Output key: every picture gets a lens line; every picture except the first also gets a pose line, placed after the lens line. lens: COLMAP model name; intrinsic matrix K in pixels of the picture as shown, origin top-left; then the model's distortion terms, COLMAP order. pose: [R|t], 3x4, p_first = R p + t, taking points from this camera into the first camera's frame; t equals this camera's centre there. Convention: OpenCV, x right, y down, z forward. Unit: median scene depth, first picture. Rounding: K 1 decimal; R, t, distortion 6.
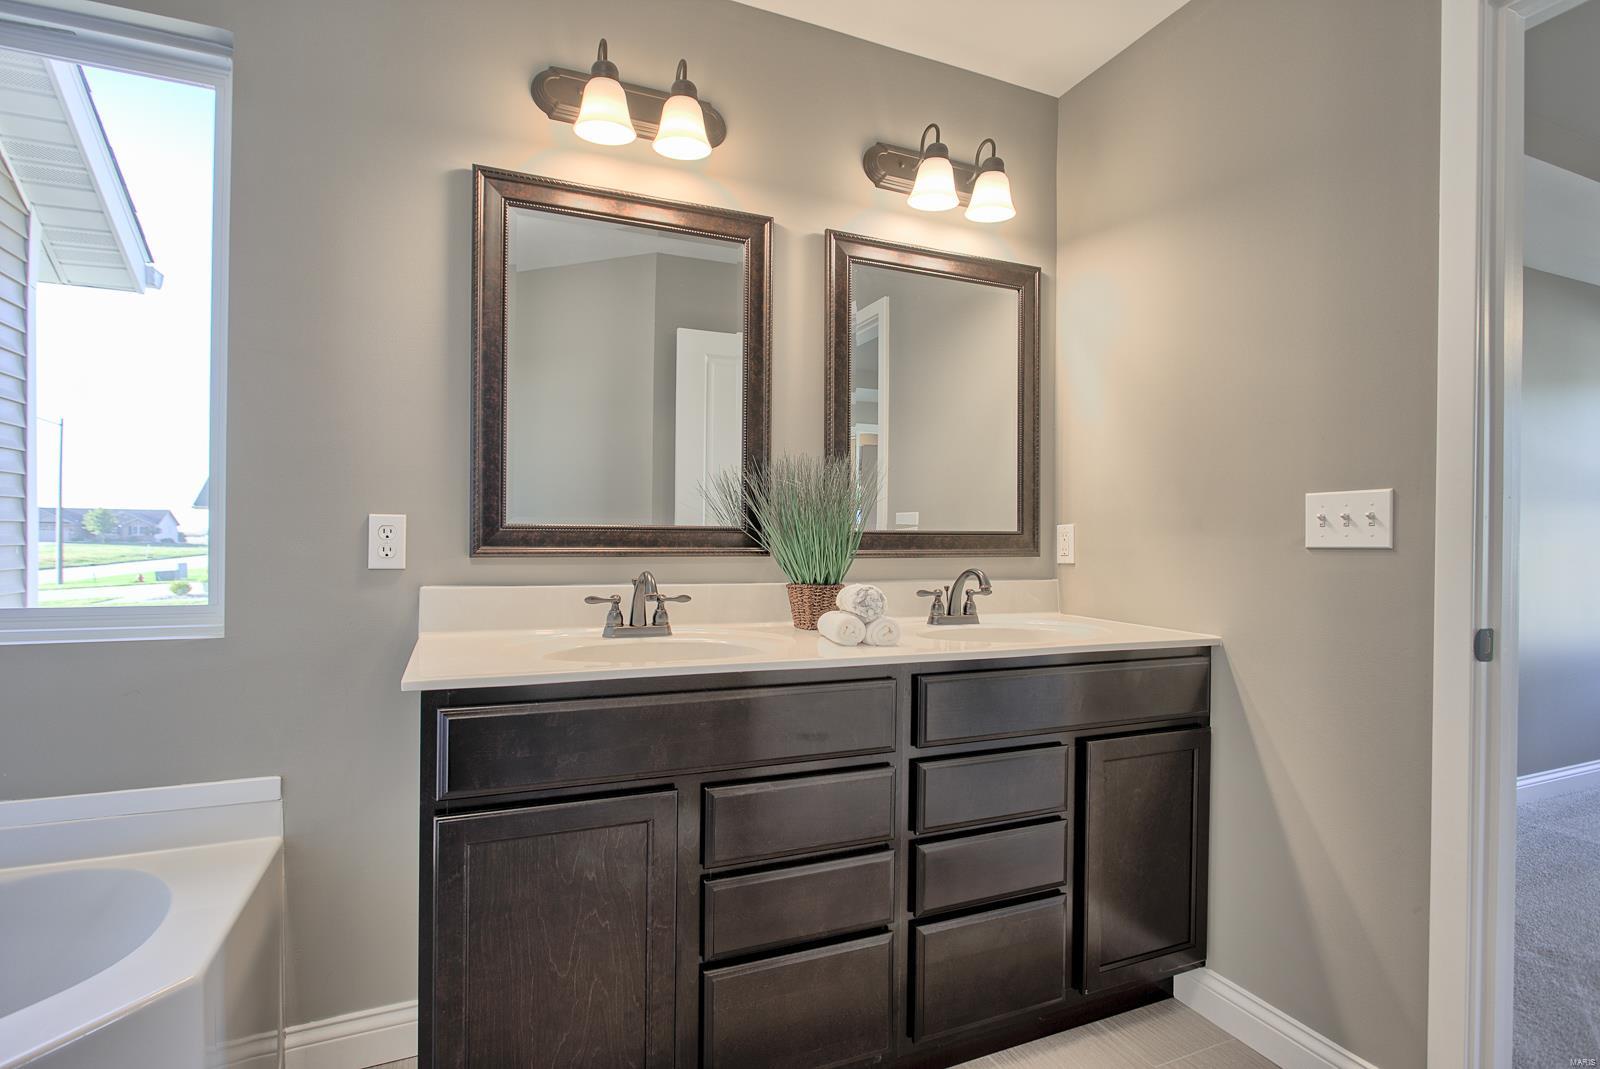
lens RADIAL K [[764.9, 0, 780.2], [0, 764.9, 533.8], [0, 0, 1]] dist [-0.006595, 0.000584]
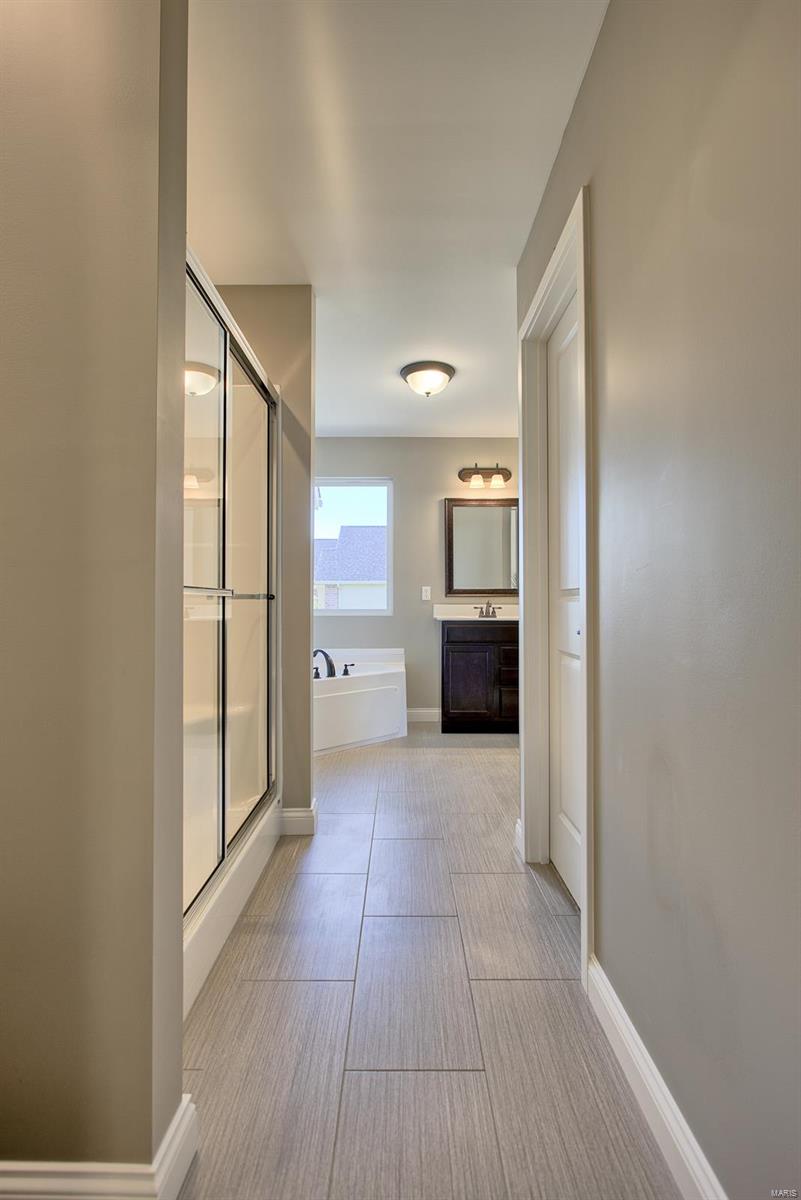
lens RADIAL K [[573.7, 0, 404.9], [0, 573.7, 593.9], [0, 0, 1]] dist [-0.006595, 0.000584]
pose [[0.926390, -0.016435, -0.376207, 0.499441], [0.011001, 0.999802, -0.016588, 0.058985], [0.376405, 0.011228, 0.926387, -1.763307]]
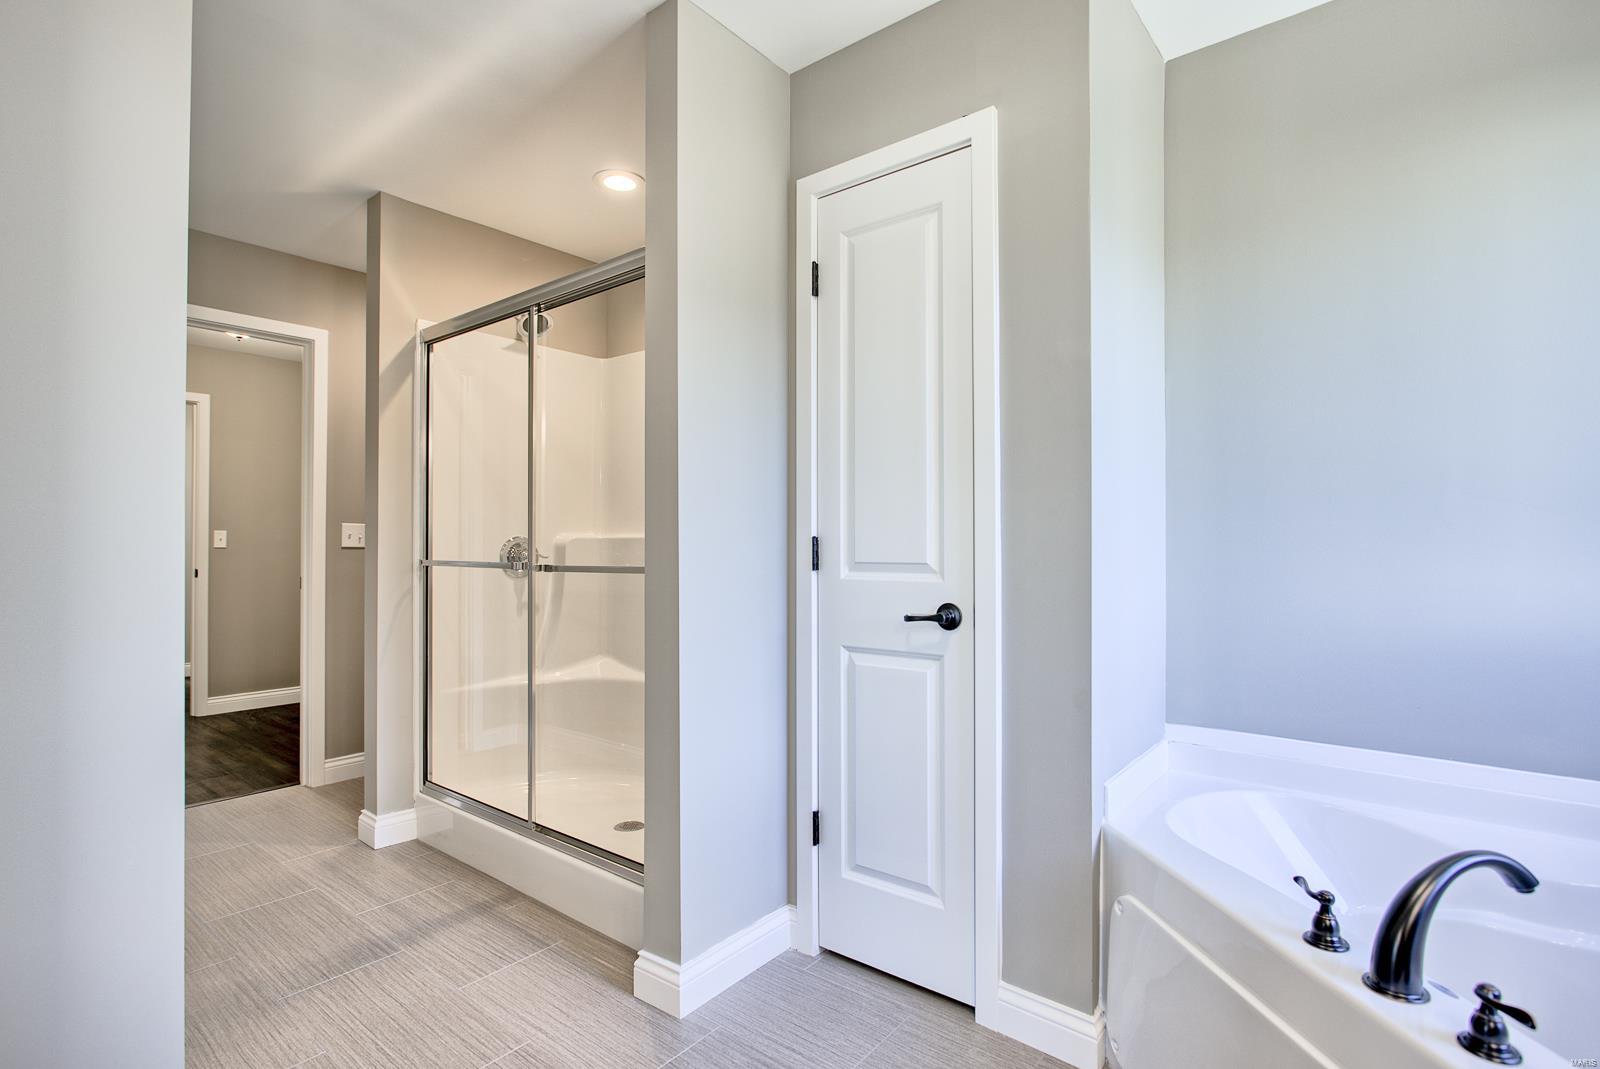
lens RADIAL K [[764.9, 0, 798.3], [0, 764.9, 540.1], [0, 0, 1]] dist [-0.006595, 0.000584]
pose [[-0.884041, -0.013876, -0.467204, 0.050279], [-0.009365, 0.999884, -0.011977, 0.004643], [0.467316, -0.006213, -0.884069, 0.606450]]
